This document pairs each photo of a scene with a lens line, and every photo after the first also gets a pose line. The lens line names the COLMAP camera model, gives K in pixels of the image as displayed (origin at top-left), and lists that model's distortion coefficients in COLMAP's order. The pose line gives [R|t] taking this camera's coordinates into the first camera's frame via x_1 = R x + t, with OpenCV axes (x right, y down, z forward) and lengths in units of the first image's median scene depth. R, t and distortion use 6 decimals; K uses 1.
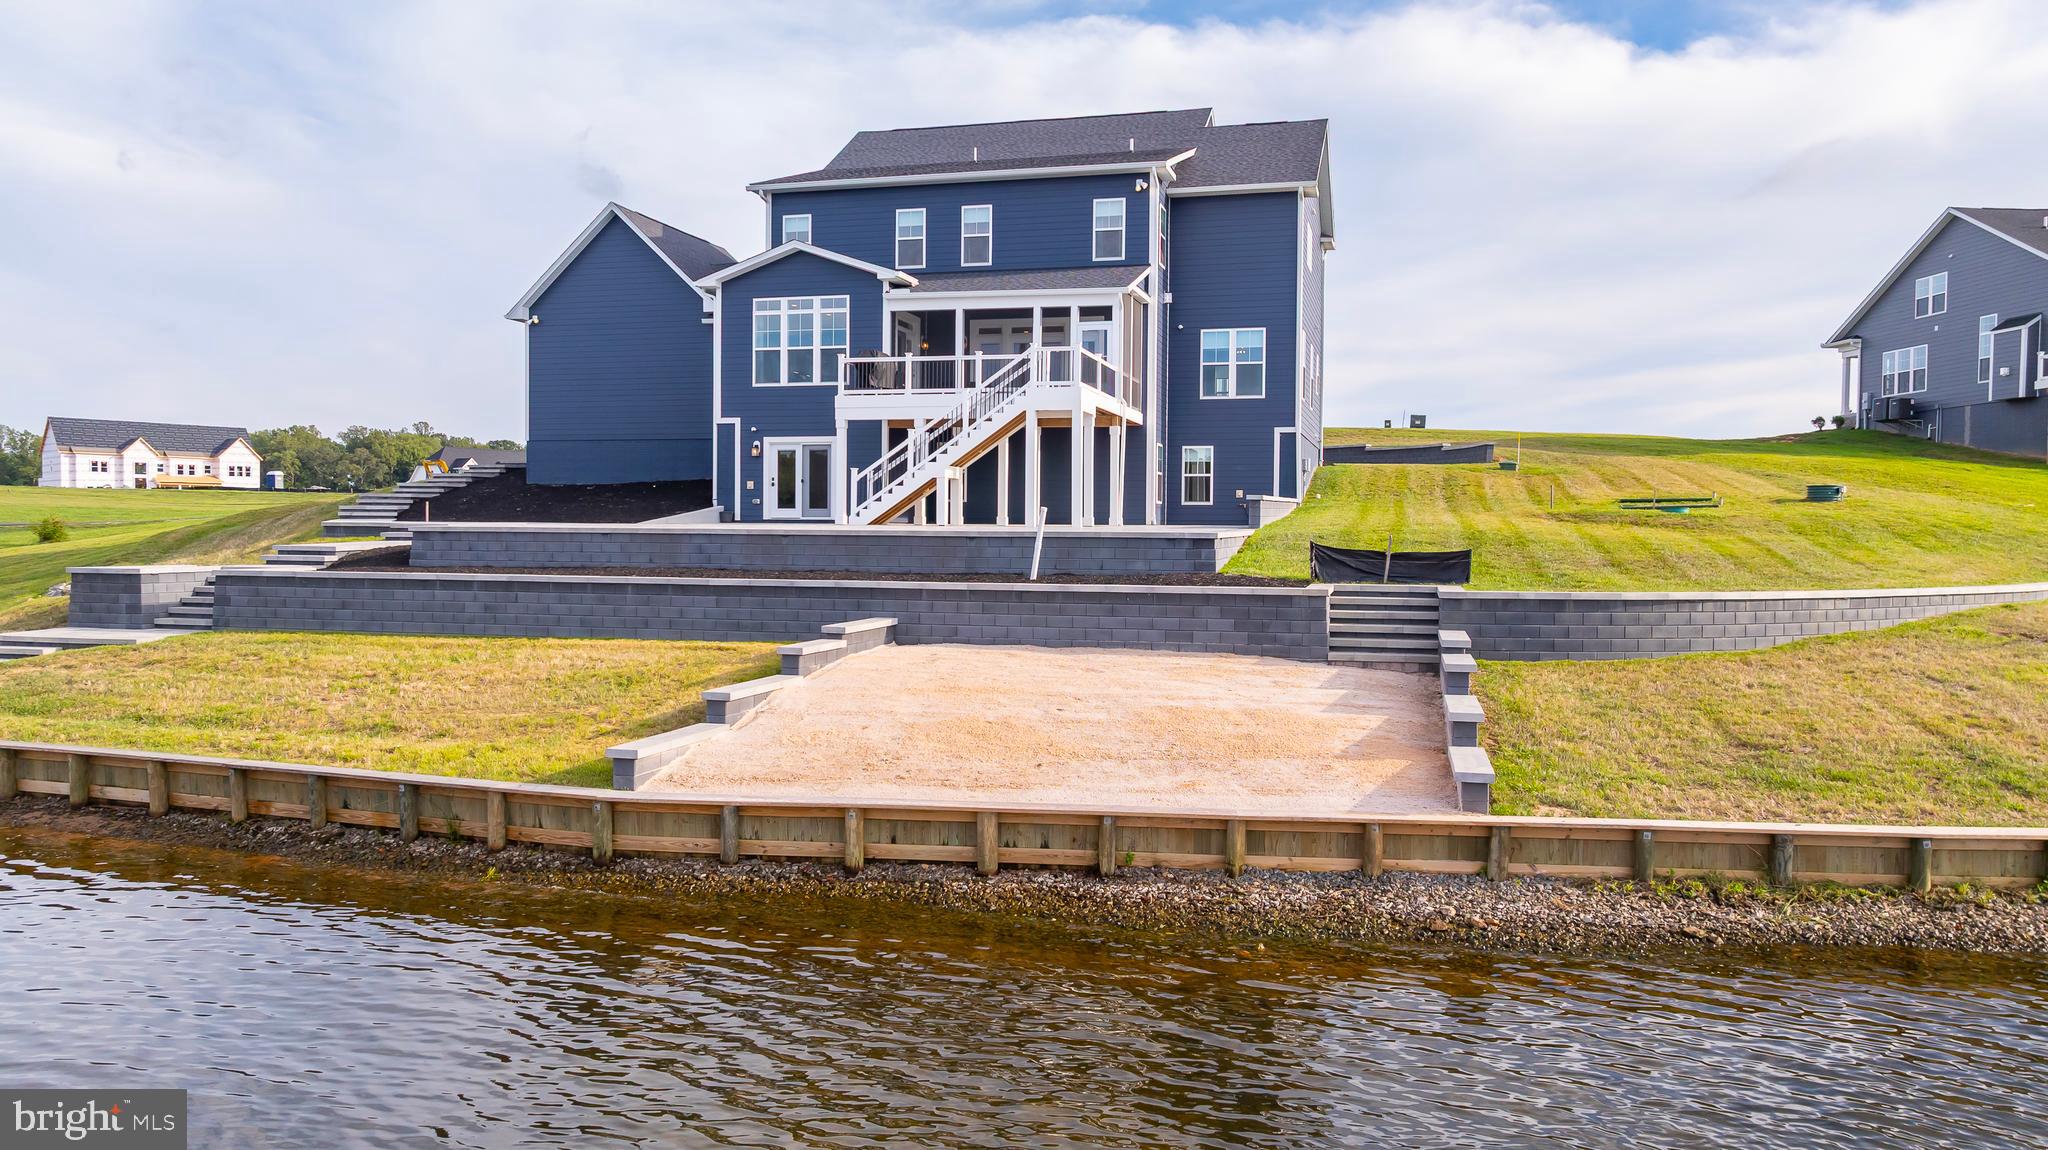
lens RADIAL K [[1396.3, 0, 1024.0], [0, 1396.3, 575.0], [0, 0, 1]] dist [-0.064073, 0.048077]
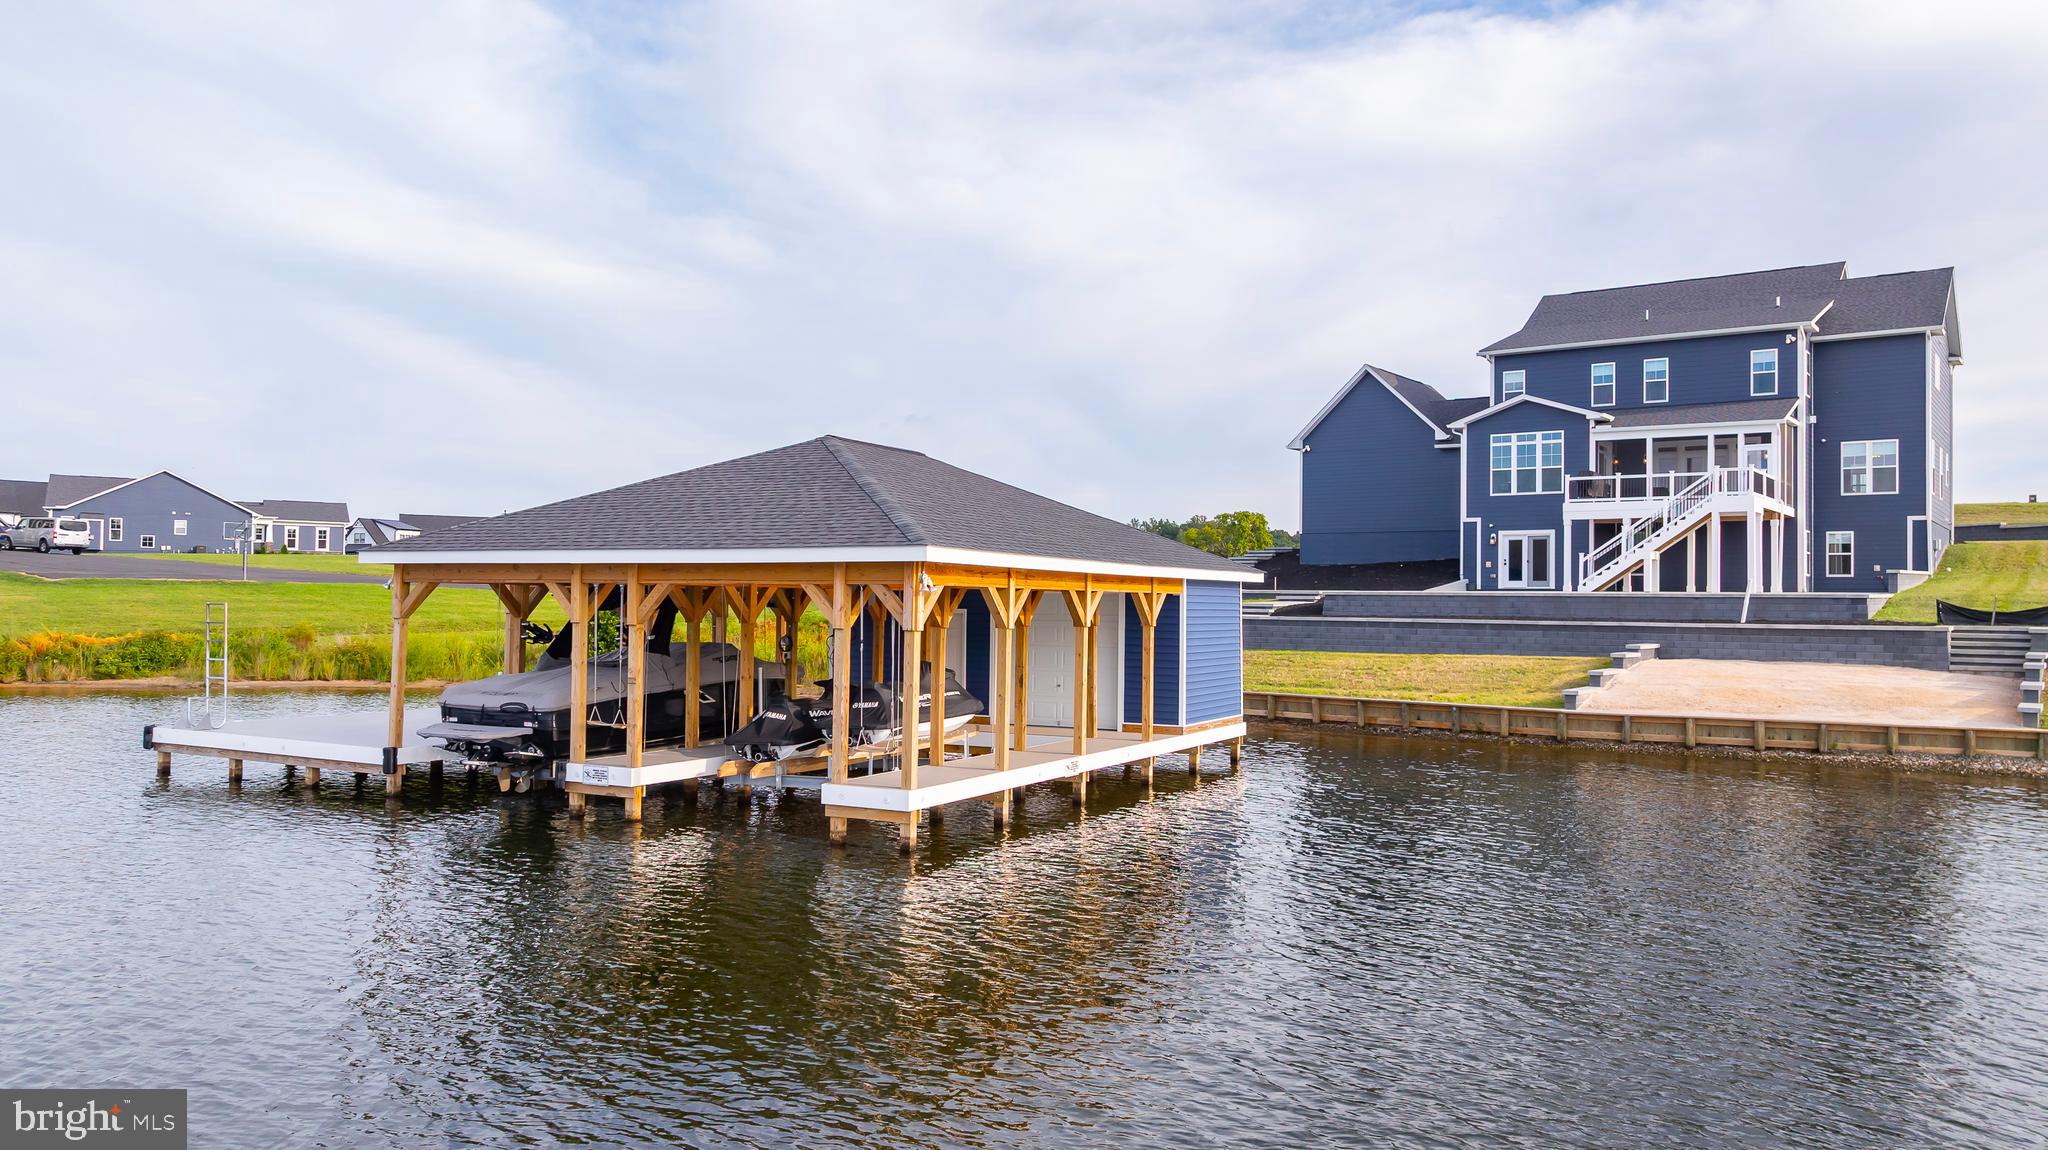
lens RADIAL K [[1396.3, 0, 1024.0], [0, 1396.3, 575.0], [0, 0, 1]] dist [-0.064073, 0.048077]
pose [[0.923590, -0.005624, -0.383340, -0.095151], [-0.014779, 0.998627, -0.050258, 0.025452], [0.383097, 0.052083, 0.922239, -0.511065]]
